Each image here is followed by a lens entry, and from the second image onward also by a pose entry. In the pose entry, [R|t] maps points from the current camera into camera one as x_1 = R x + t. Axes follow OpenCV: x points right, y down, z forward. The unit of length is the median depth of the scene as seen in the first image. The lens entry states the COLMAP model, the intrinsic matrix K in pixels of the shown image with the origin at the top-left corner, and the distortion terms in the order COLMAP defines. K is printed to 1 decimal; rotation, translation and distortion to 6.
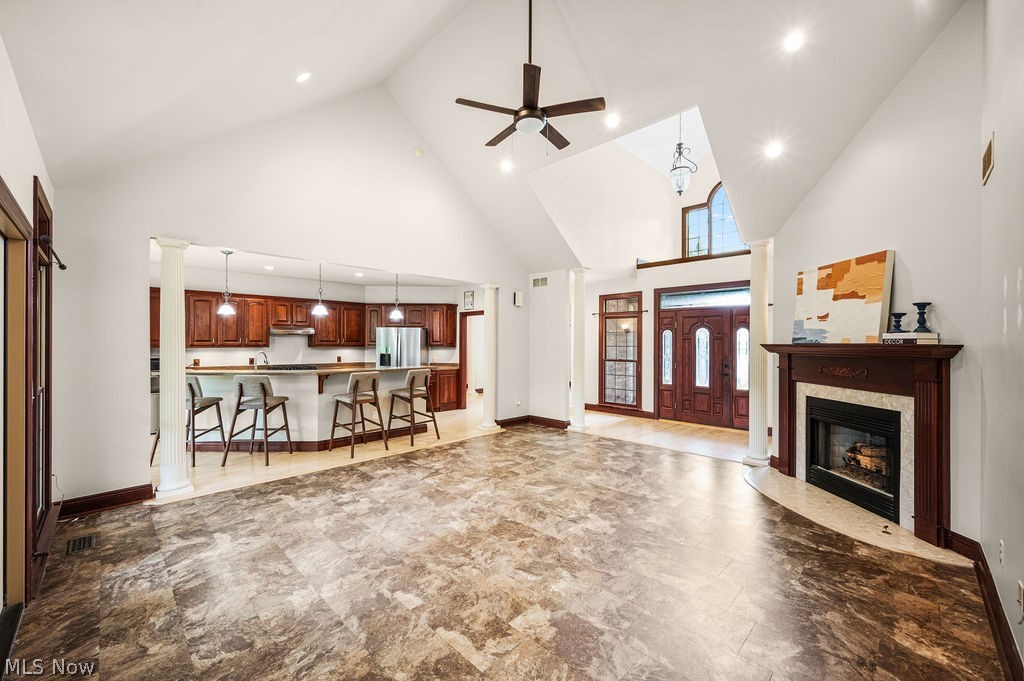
lens RADIAL K [[403.4, 0, 494.5], [0, 403.4, 341.4], [0, 0, 1]] dist [-0.000162, -0.000112]
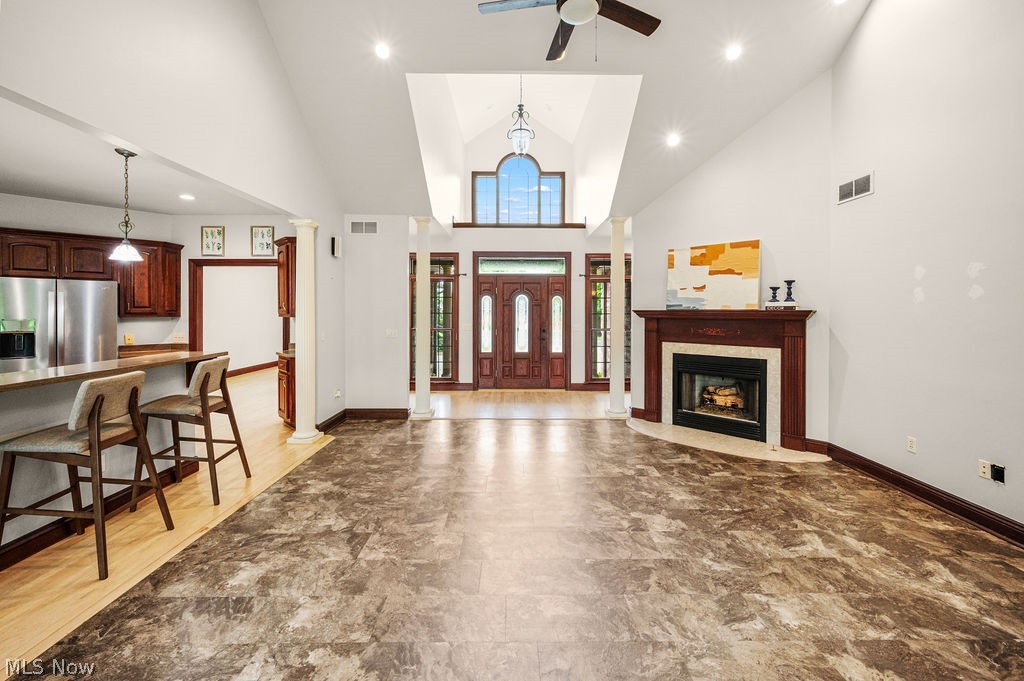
lens RADIAL K [[423.4, 0, 510.2], [0, 423.4, 313.6], [0, 0, 1]] dist [0.000606, 0.000038]
pose [[0.693285, -0.008790, 0.720610, -0.432538], [-0.001733, 0.999902, 0.013864, 0.000401], [-0.720662, -0.010861, 0.693202, 0.437692]]
